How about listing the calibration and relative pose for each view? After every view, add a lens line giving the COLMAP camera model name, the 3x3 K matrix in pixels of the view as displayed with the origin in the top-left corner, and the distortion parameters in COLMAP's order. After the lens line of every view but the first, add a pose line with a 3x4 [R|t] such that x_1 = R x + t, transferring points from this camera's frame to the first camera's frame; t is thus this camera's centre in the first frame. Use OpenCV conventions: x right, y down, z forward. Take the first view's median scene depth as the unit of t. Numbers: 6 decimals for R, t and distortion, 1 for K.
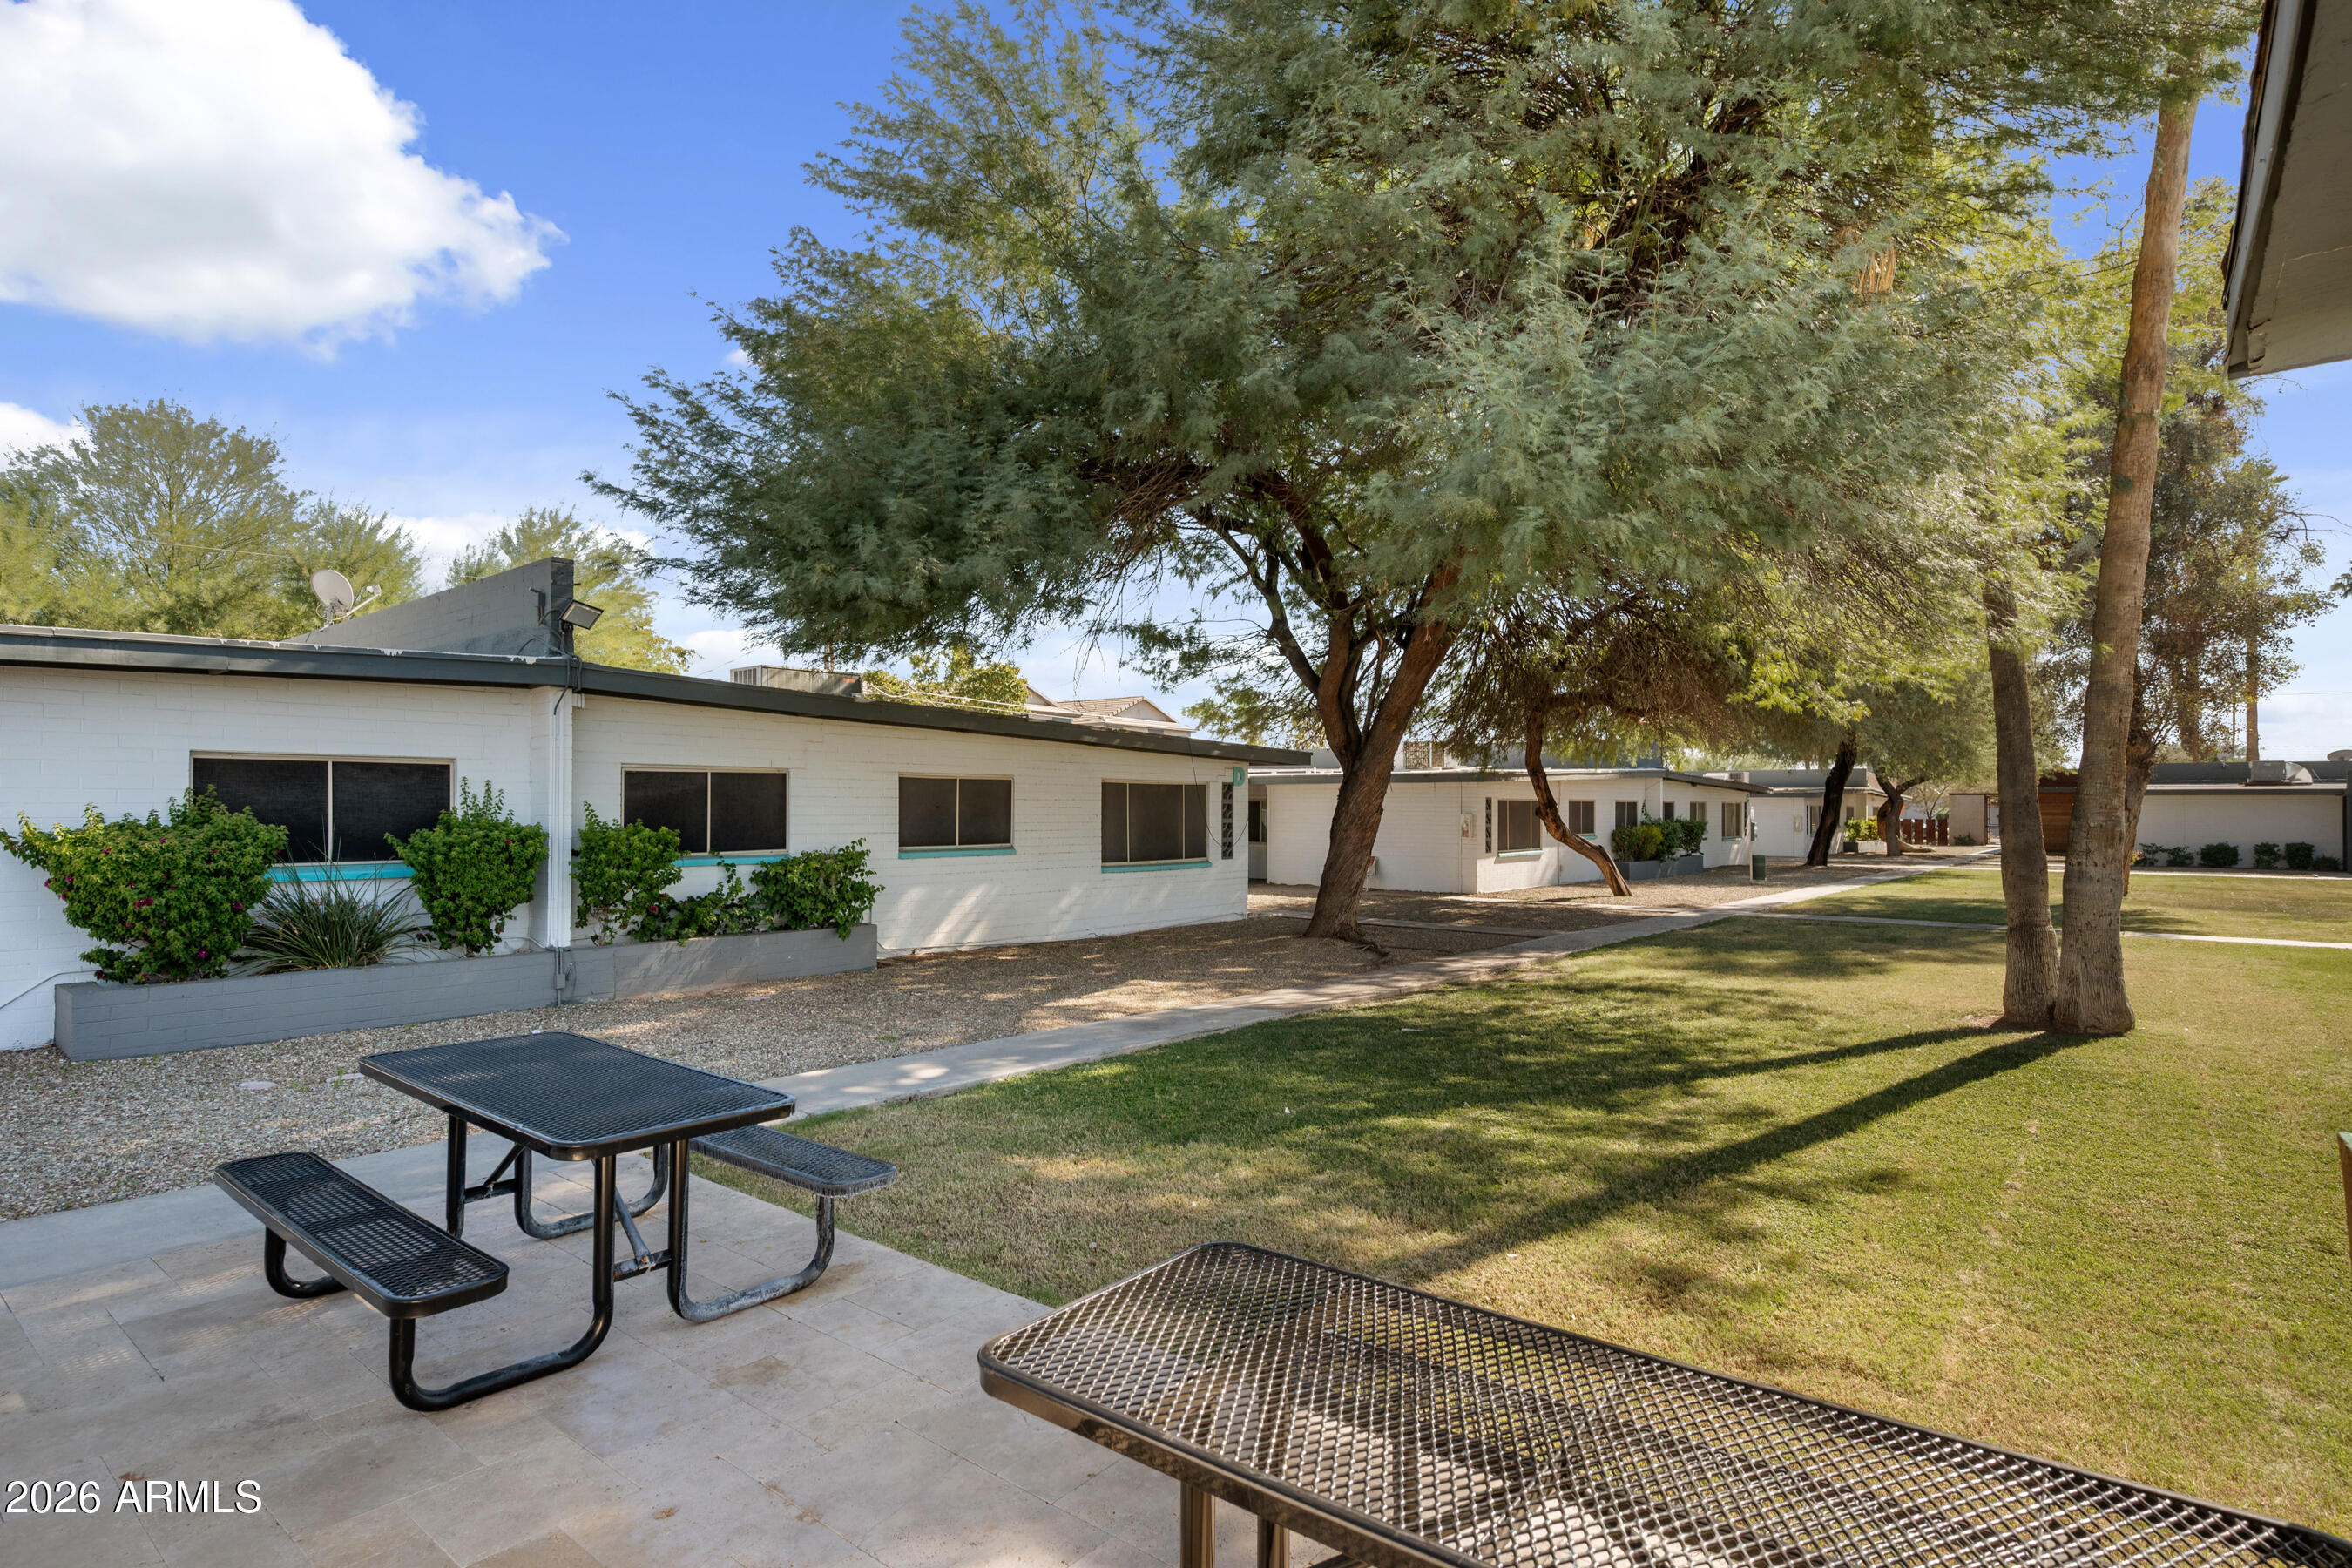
lens RADIAL K [[1192.8, 0, 1176.0], [0, 1192.8, 784.0], [0, 0, 1]] dist [0.001545, 0.000060]
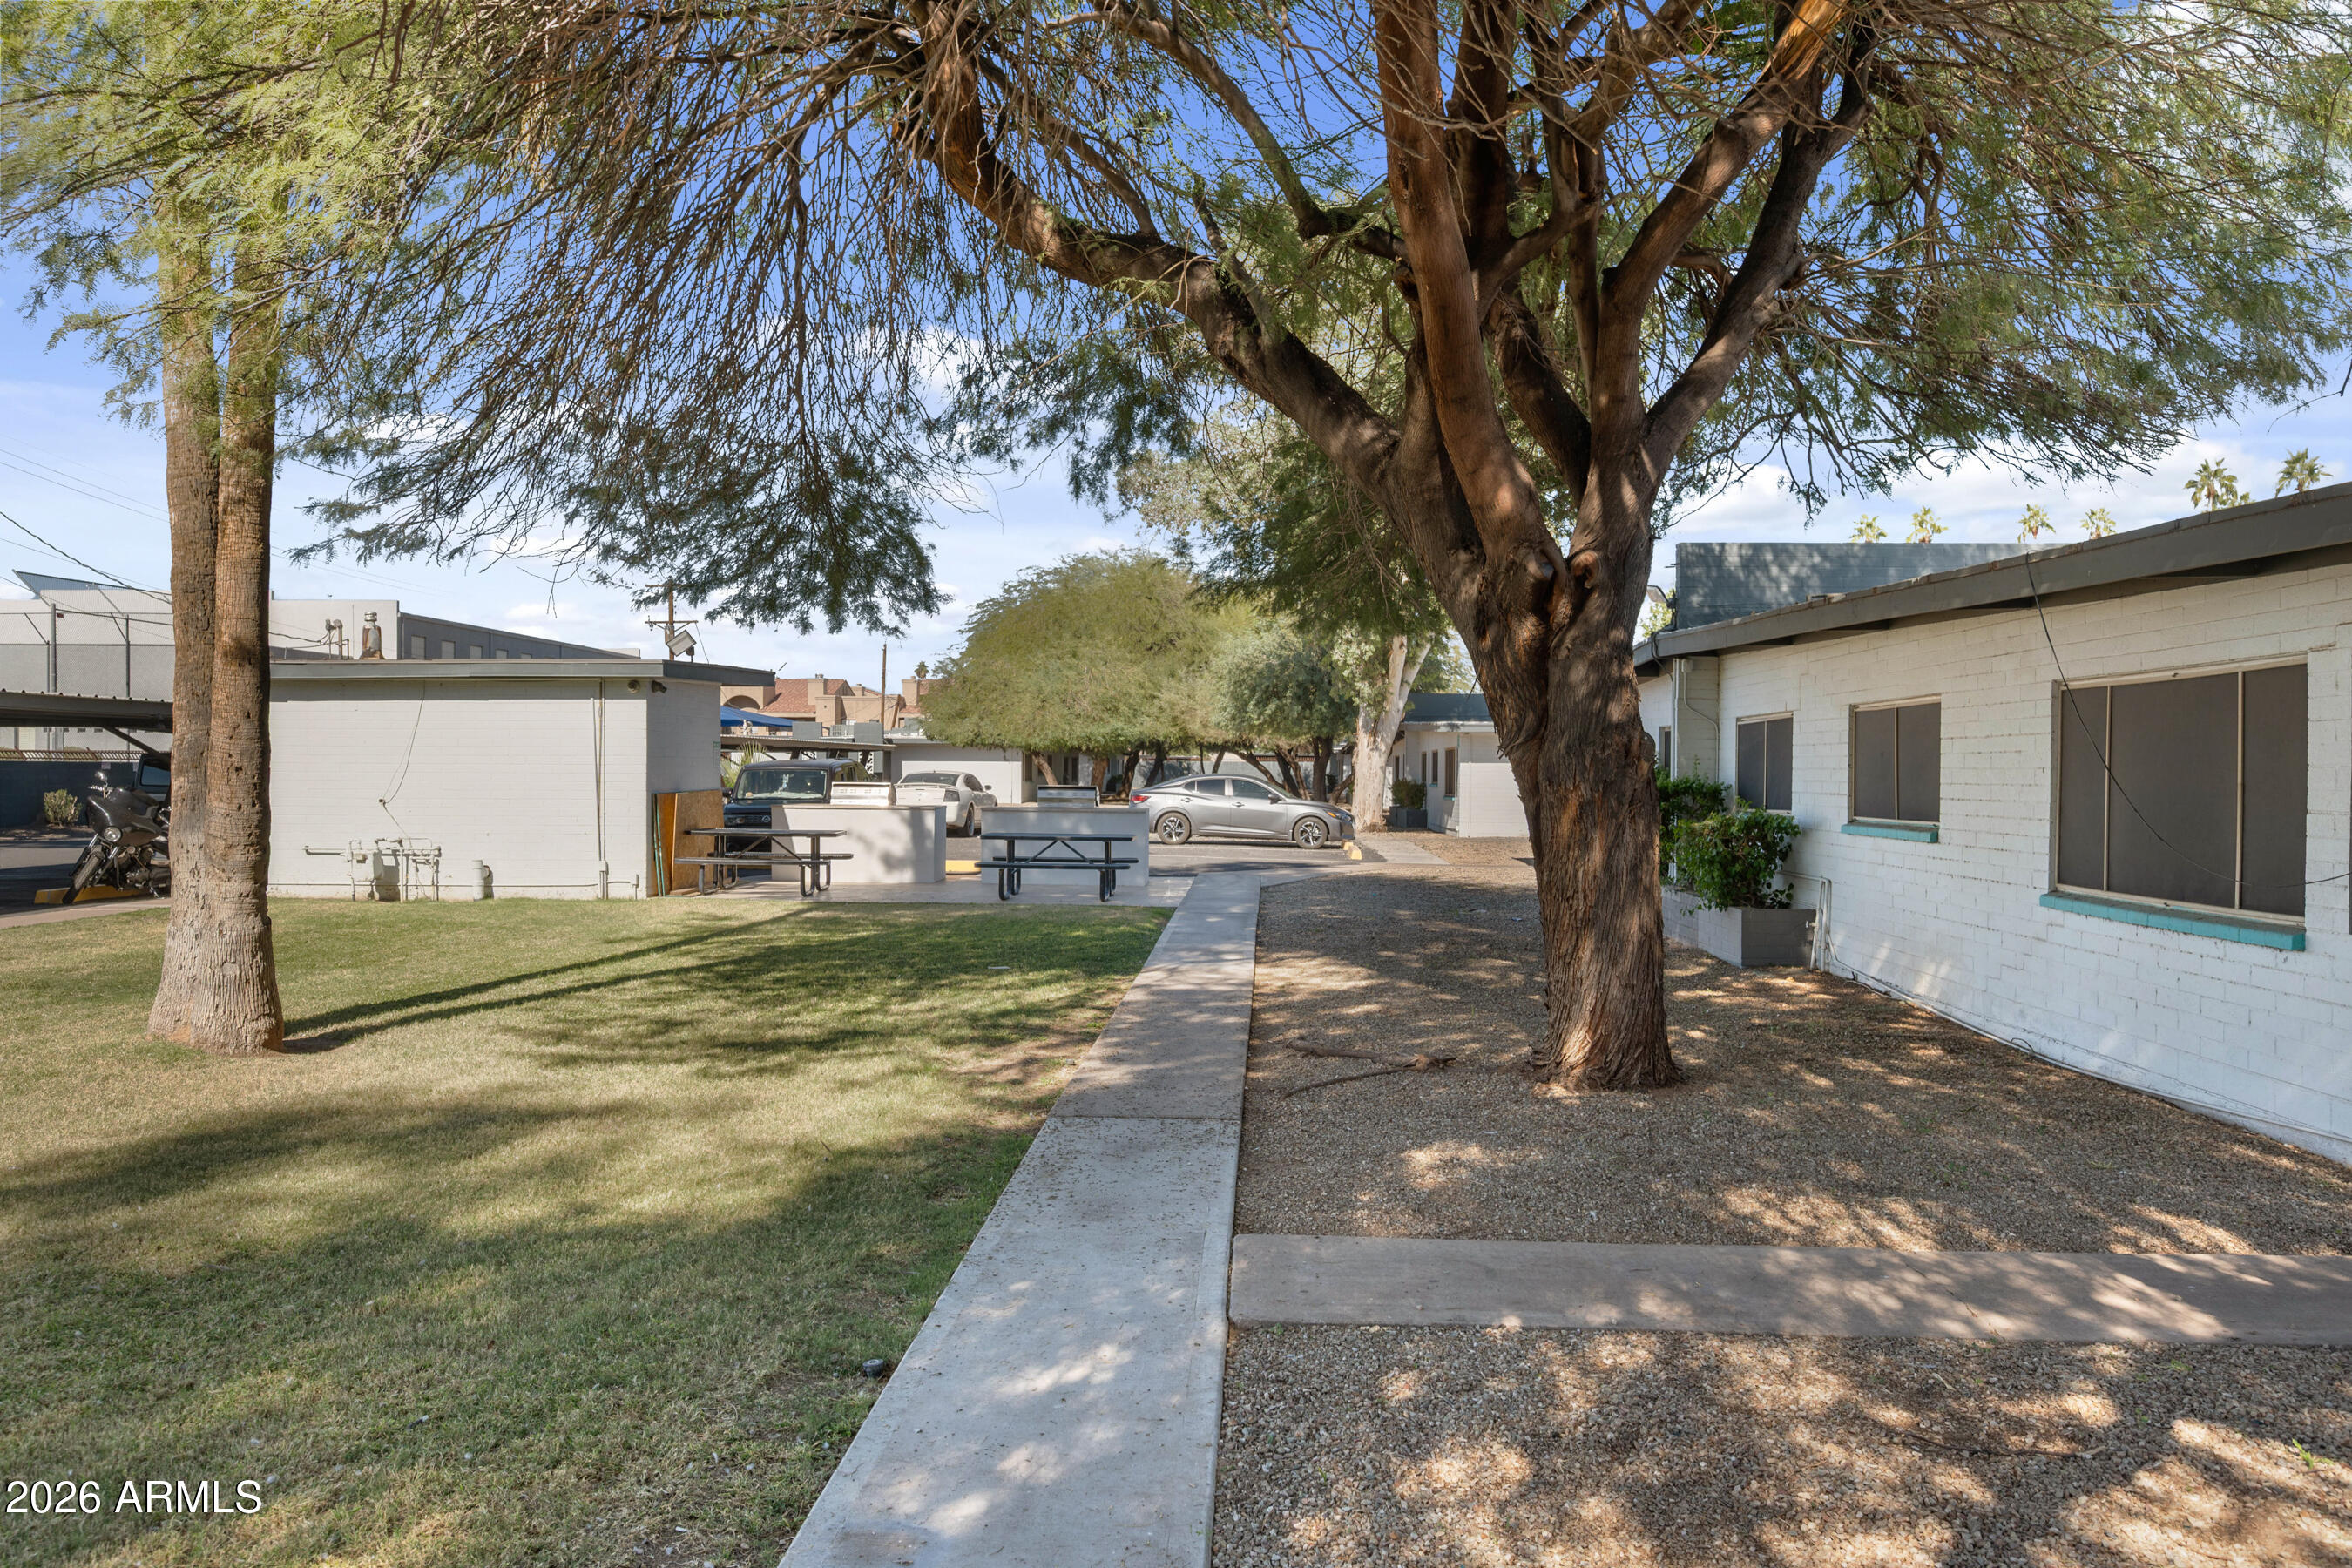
lens RADIAL K [[1665.8, 0, 1176.0], [0, 1665.8, 784.0], [0, 0, 1]] dist [-0.000239, -0.000106]
pose [[-0.809347, -0.000916, -0.587330, 0.703616], [0.008387, 0.999879, -0.013117, 0.050198], [0.587271, -0.015542, -0.809241, 1.745081]]
